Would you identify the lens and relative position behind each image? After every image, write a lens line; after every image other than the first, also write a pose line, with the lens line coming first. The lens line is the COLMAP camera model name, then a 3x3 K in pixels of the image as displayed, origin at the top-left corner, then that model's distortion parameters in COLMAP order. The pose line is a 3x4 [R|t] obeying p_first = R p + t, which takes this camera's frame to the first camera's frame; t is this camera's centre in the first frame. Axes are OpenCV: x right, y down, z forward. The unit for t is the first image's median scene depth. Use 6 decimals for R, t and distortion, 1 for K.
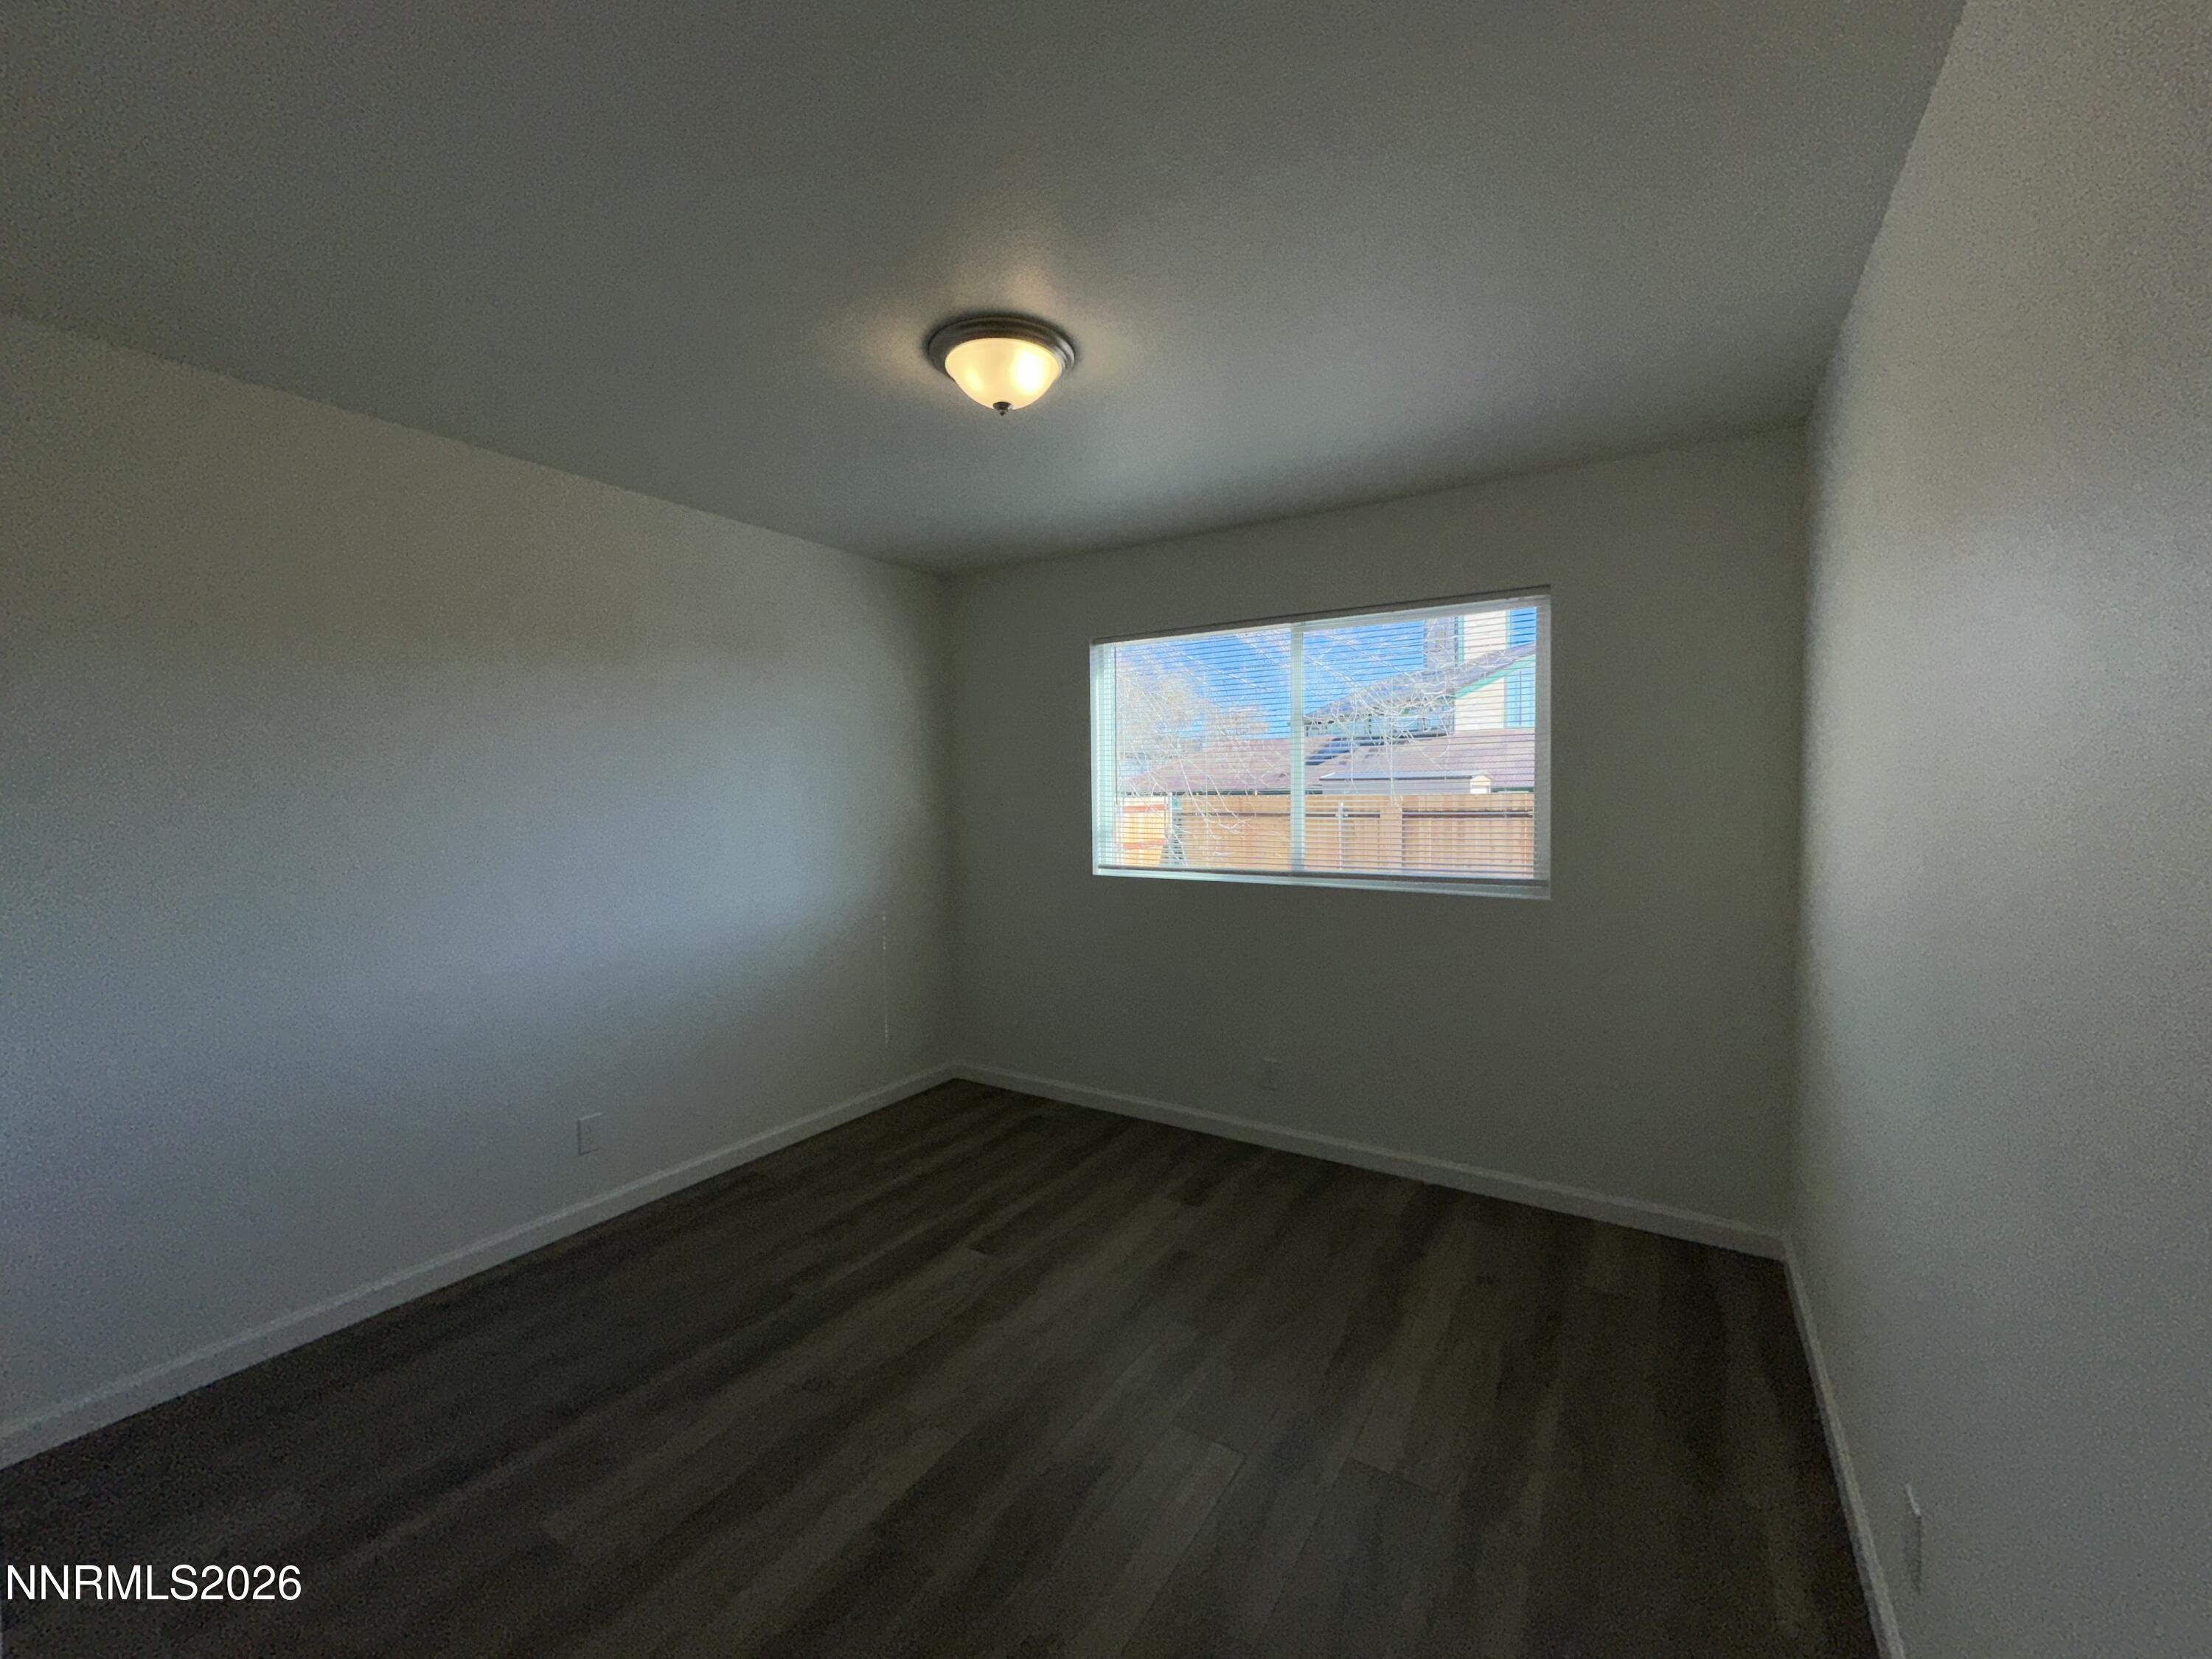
lens RADIAL K [[880.5, 0, 1108.5], [0, 880.5, 830.0], [0, 0, 1]] dist [-0.000010, -0.000182]
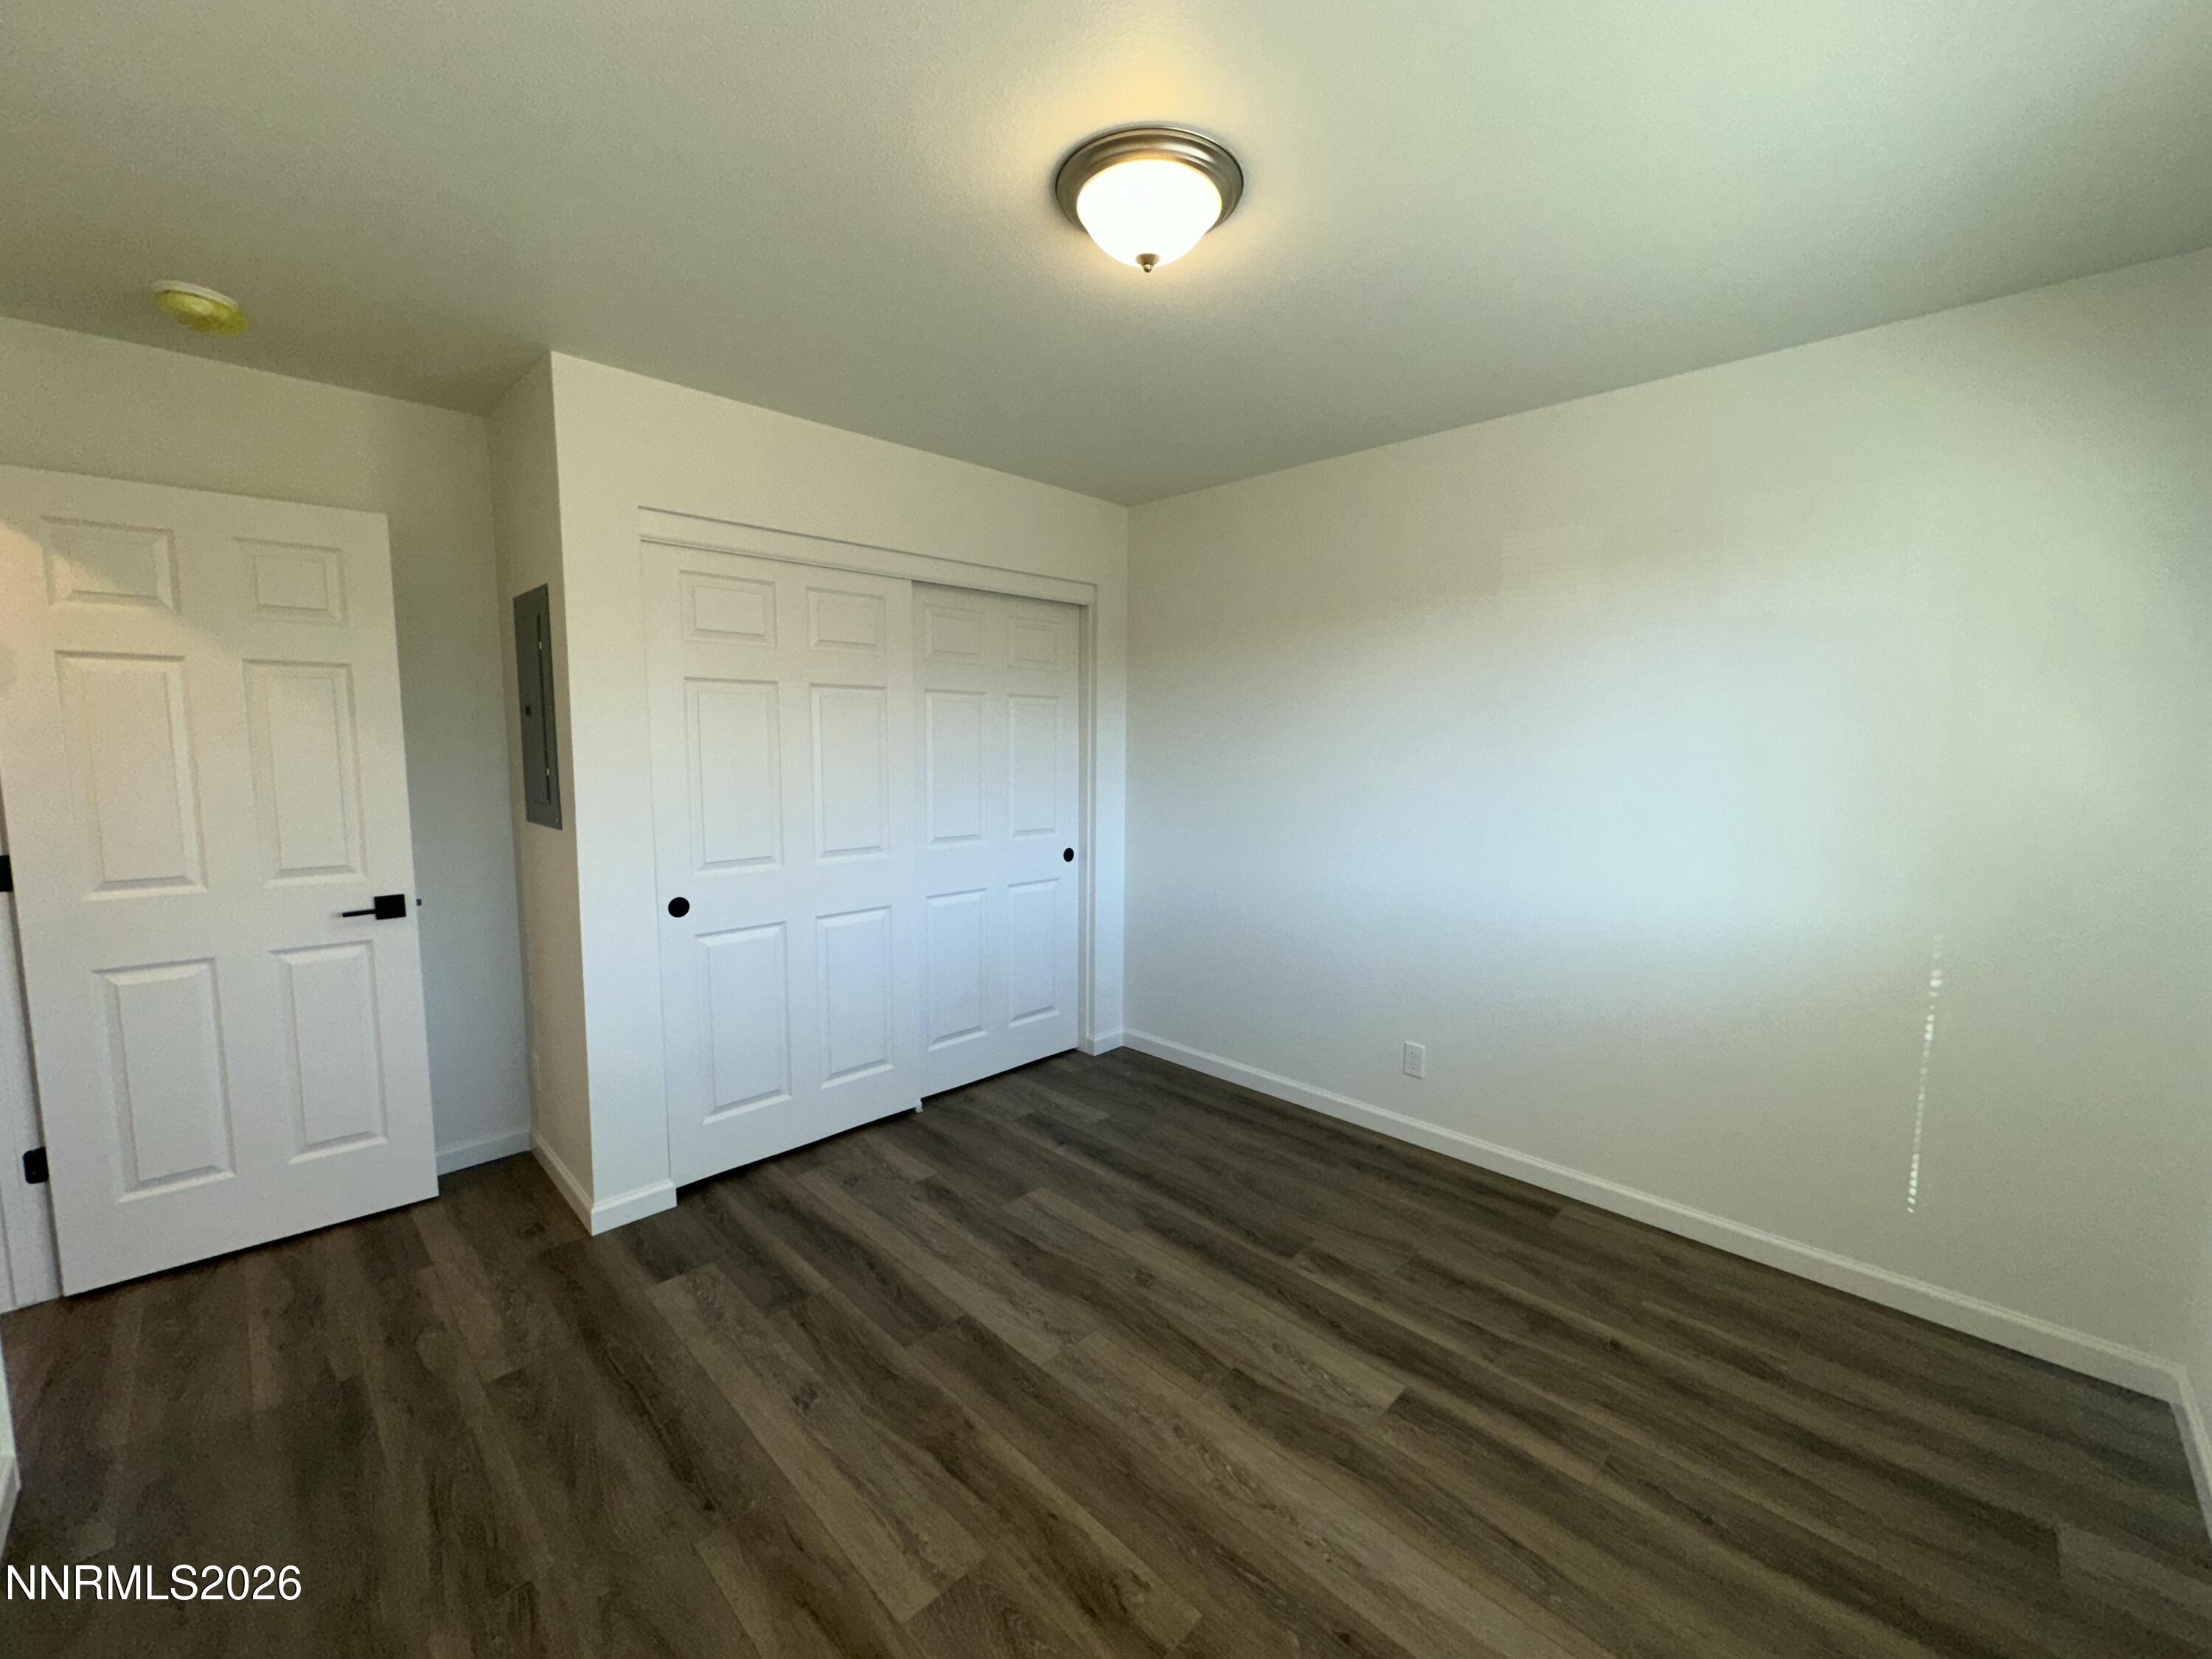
lens RADIAL K [[880.5, 0, 1108.6], [0, 880.5, 827.7], [0, 0, 1]] dist [-0.000010, -0.000182]
pose [[-0.207984, 0.105582, -0.972417, 0.543127], [-0.050047, 0.991706, 0.118381, -0.049593], [0.976851, 0.073288, -0.200975, 0.886051]]
